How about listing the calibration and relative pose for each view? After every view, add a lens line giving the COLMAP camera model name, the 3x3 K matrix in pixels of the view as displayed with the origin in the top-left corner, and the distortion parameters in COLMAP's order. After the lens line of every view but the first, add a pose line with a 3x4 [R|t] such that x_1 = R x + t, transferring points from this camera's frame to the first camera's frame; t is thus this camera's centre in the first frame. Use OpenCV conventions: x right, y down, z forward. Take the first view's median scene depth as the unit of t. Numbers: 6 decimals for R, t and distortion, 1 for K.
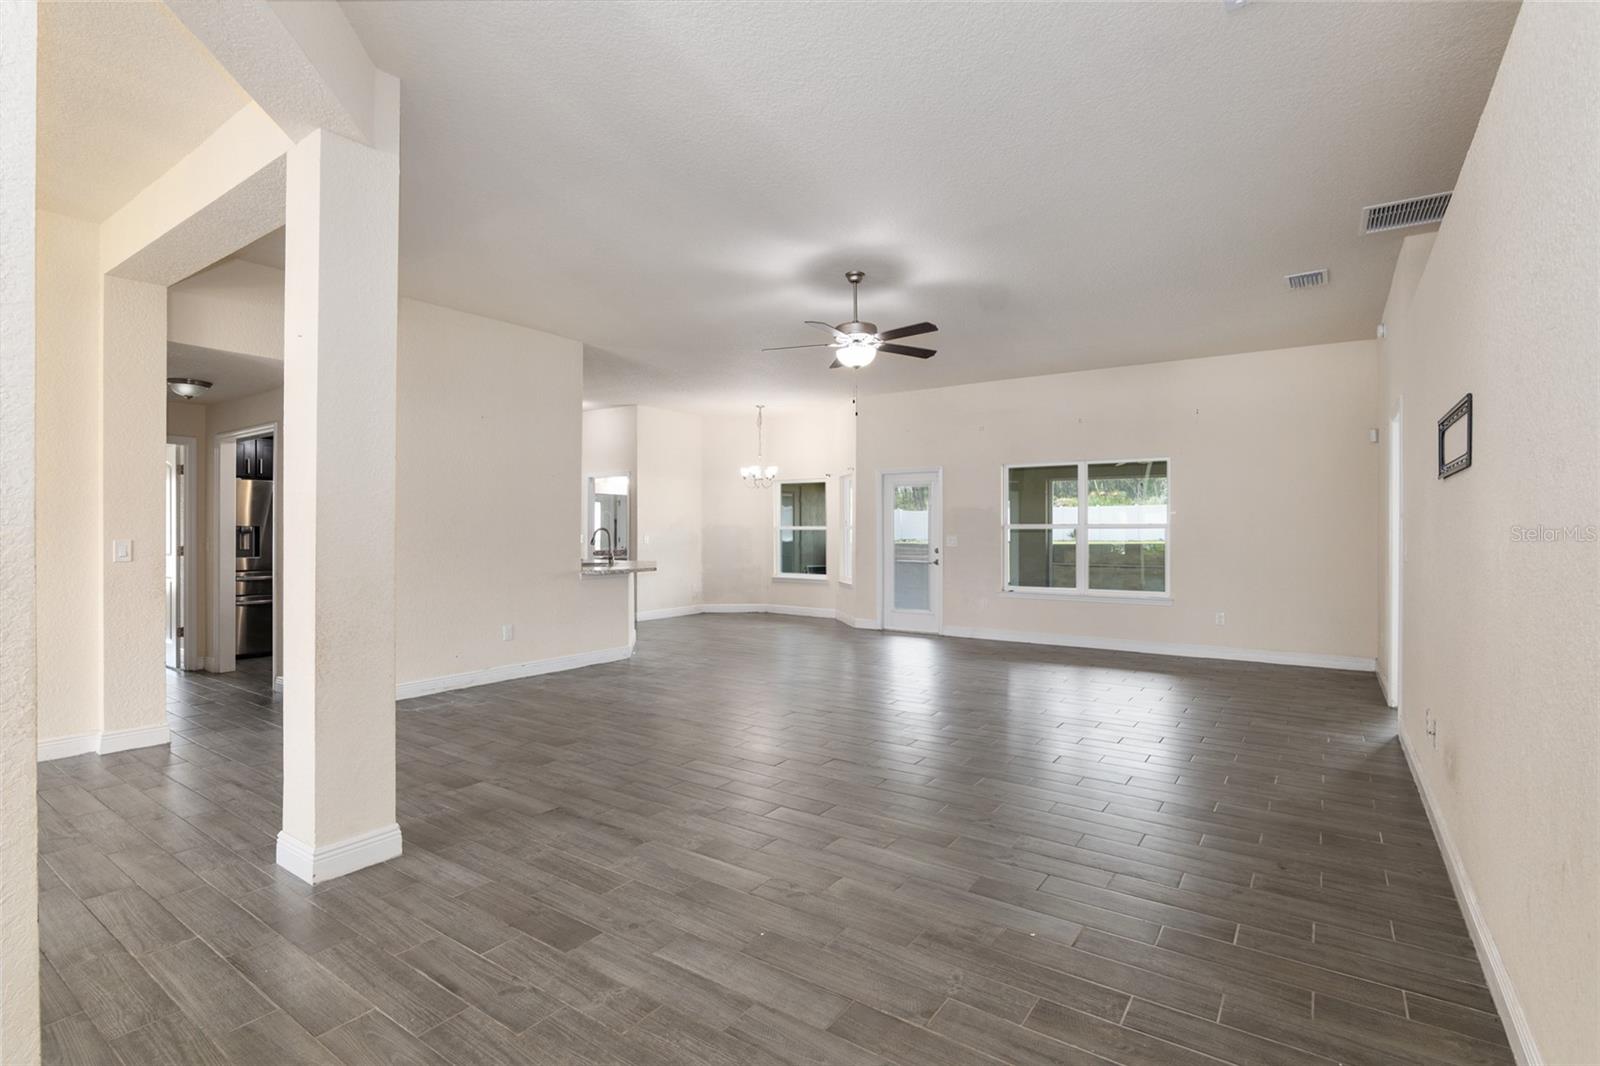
lens RADIAL K [[759.3, 0, 804.5], [0, 759.3, 532.7], [0, 0, 1]] dist [-0.014421, 0.000450]
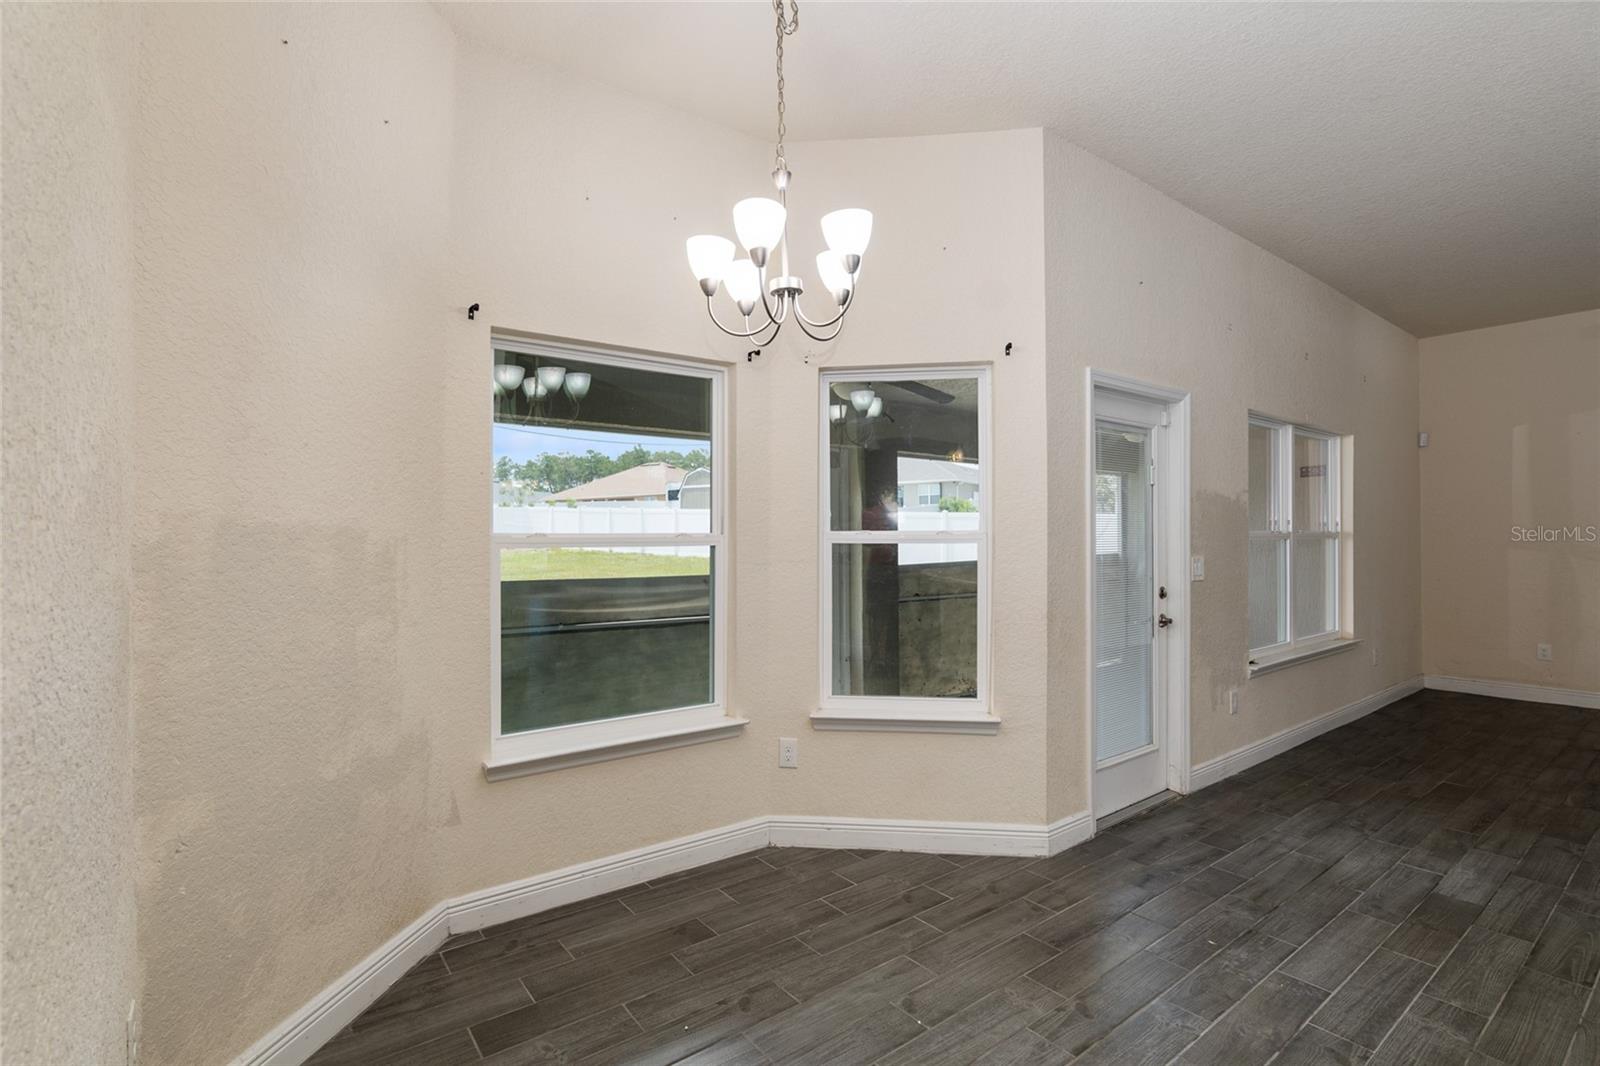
lens RADIAL K [[744.3, 0, 800.0], [0, 744.3, 533.0], [0, 0, 1]] dist [-0.012540, 0.000465]
pose [[0.310185, 0.004104, 0.950667, -0.306065], [0.006801, 0.999956, -0.006536, -0.008967], [-0.950652, 0.008493, 0.310144, 1.194568]]
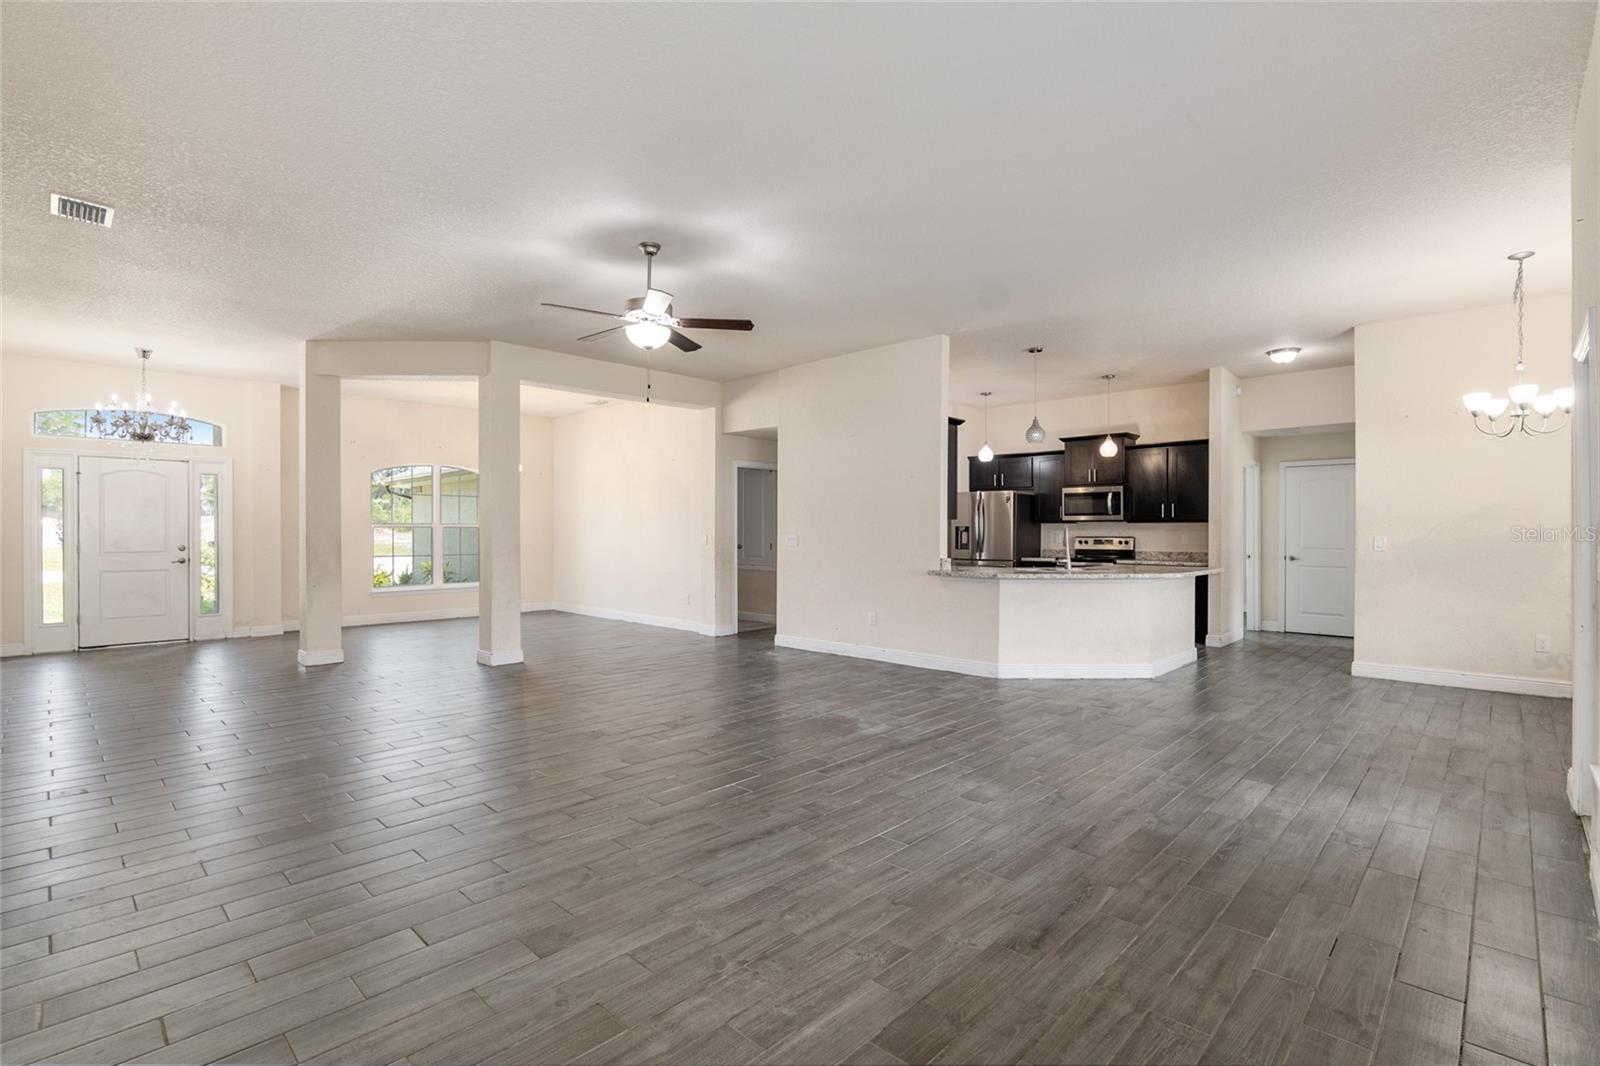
lens RADIAL K [[753.0, 0, 796.7], [0, 753.0, 529.8], [0, 0, 1]] dist [-0.014120, 0.000970]
pose [[-0.155854, -0.002907, -0.987776, 0.578157], [-0.004472, 0.999987, -0.002238, 0.000814], [0.987770, 0.004069, -0.155865, 0.817258]]
